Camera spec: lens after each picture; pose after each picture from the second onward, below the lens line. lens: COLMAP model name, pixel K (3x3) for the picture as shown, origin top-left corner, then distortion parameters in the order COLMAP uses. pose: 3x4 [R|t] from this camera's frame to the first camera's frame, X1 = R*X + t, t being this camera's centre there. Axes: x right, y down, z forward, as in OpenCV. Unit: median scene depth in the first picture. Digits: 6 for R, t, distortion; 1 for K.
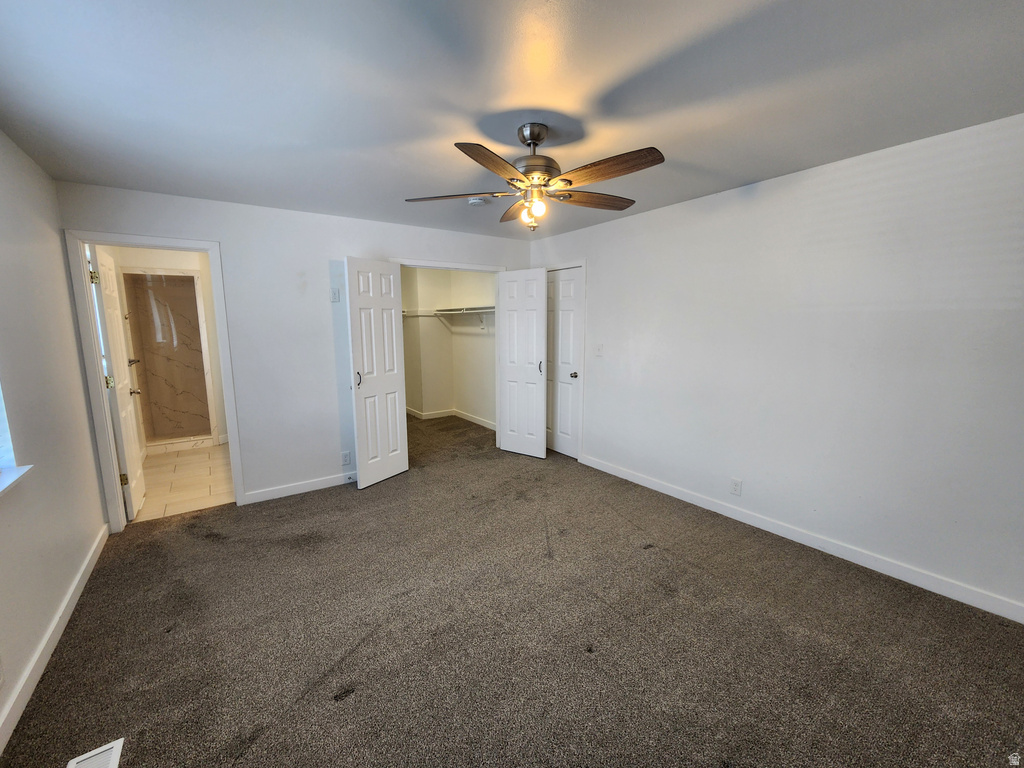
lens RADIAL K [[420.5, 0, 507.4], [0, 420.5, 385.9], [0, 0, 1]] dist [0.002541, -0.000699]
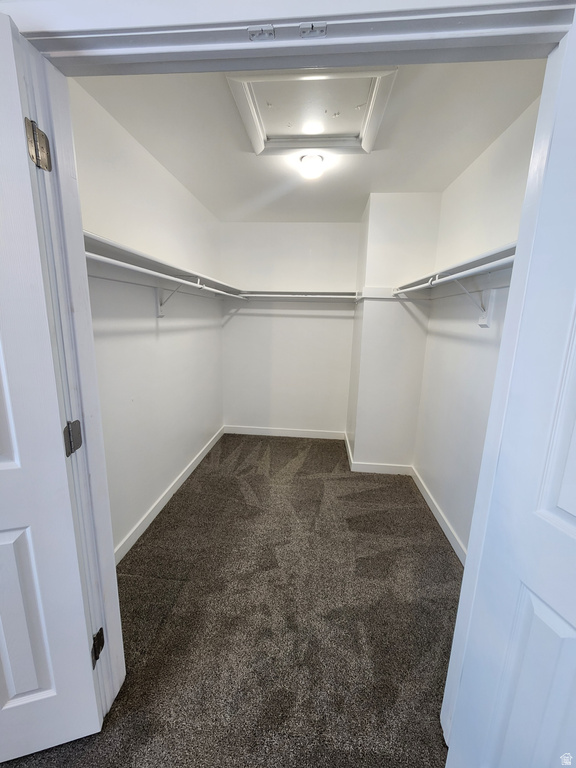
lens RADIAL K [[315.4, 0, 289.0], [0, 315.4, 381.1], [0, 0, 1]] dist [0.002541, -0.000699]
pose [[0.765400, 0.157257, -0.624045, -0.006672], [-0.129905, 0.987478, 0.089510, -0.096468], [0.630307, 0.012556, 0.776244, 0.720671]]
